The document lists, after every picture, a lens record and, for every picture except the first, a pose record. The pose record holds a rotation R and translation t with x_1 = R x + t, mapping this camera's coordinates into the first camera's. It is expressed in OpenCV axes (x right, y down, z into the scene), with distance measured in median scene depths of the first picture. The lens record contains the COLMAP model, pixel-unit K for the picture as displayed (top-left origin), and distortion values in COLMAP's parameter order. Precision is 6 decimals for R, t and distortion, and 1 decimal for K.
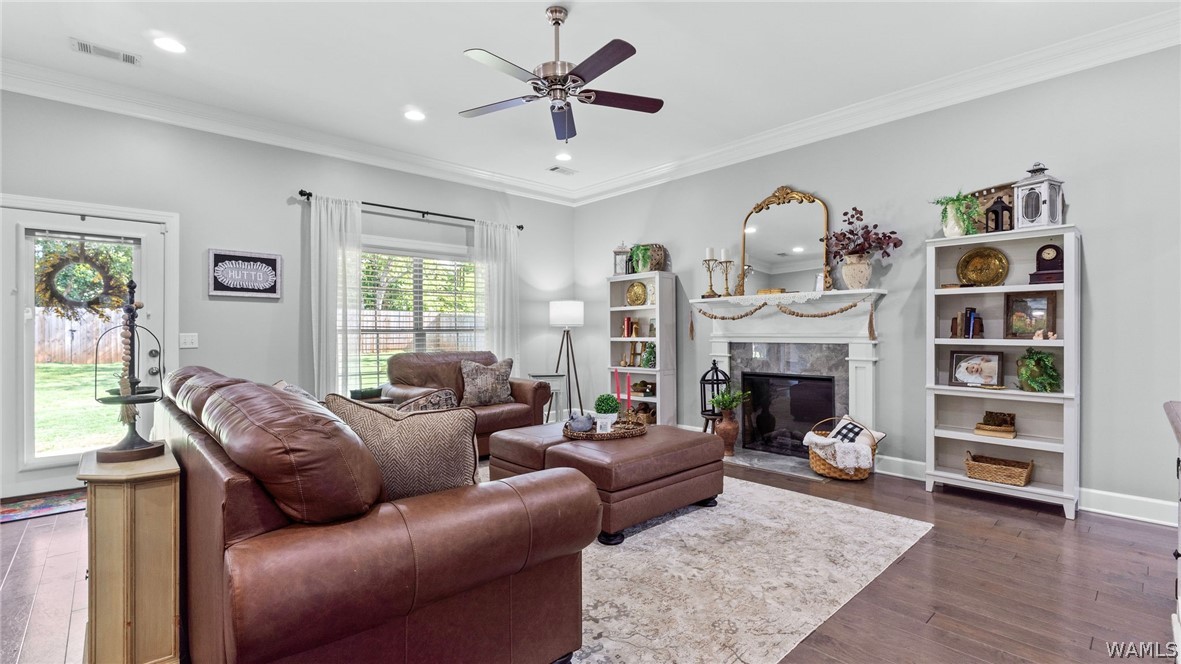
lens RADIAL K [[525.0, 0, 588.3], [0, 525.0, 329.9], [0, 0, 1]] dist [0.000987, 0.001035]
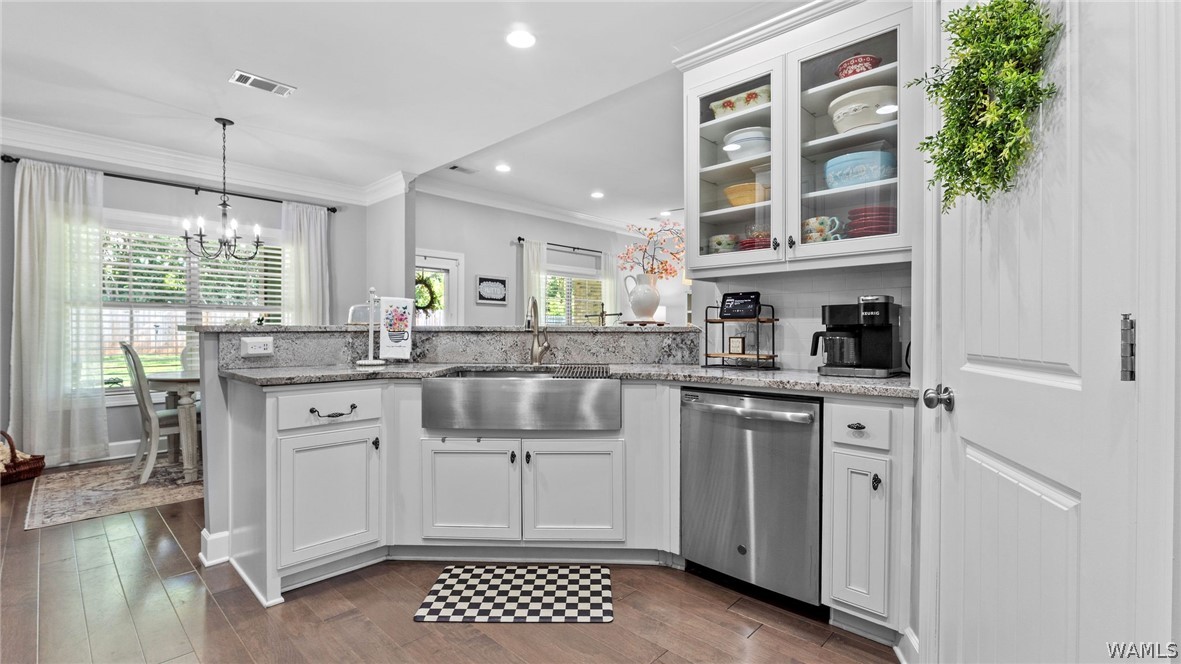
lens RADIAL K [[499.6, 0, 590.8], [0, 499.6, 333.3], [0, 0, 1]] dist [-0.000100, 0.000271]
pose [[0.996969, -0.001892, 0.077775, -0.461306], [0.001117, 0.999949, 0.010002, 0.013328], [-0.077790, -0.009885, 0.996921, -0.556891]]
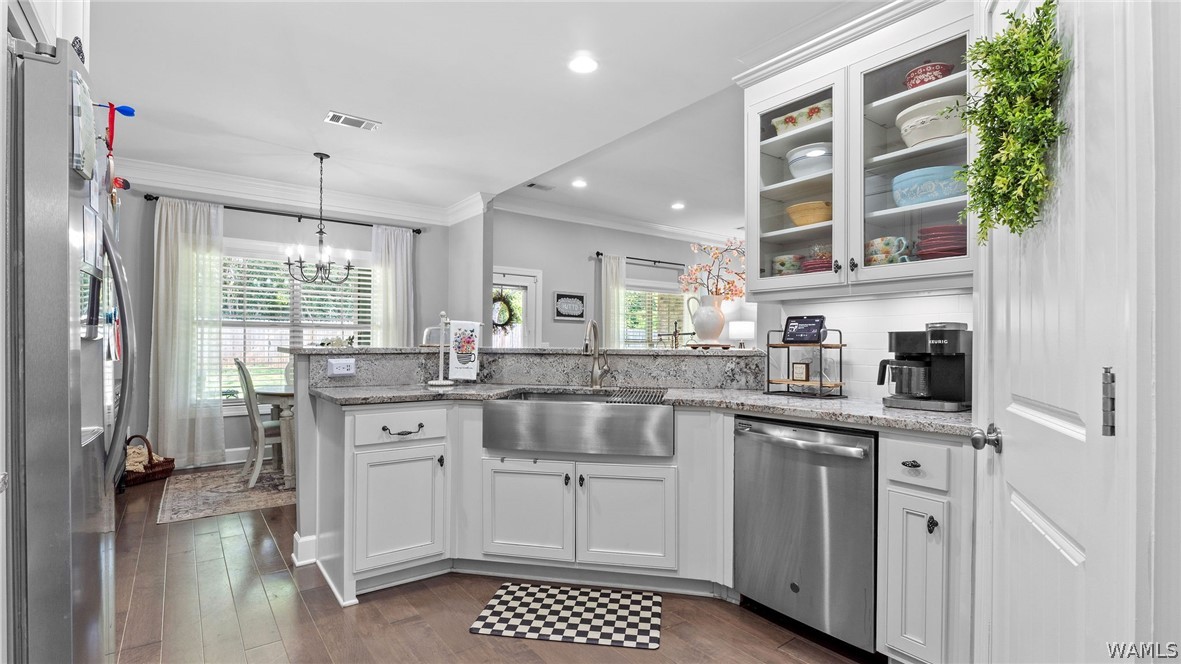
lens RADIAL K [[525.0, 0, 596.3], [0, 525.0, 343.0], [0, 0, 1]] dist [0.000987, 0.001035]
pose [[0.996717, 0.001883, -0.080940, -0.435828], [-0.001837, 0.999998, 0.000652, 0.005289], [0.080941, -0.000502, 0.996719, -0.577982]]
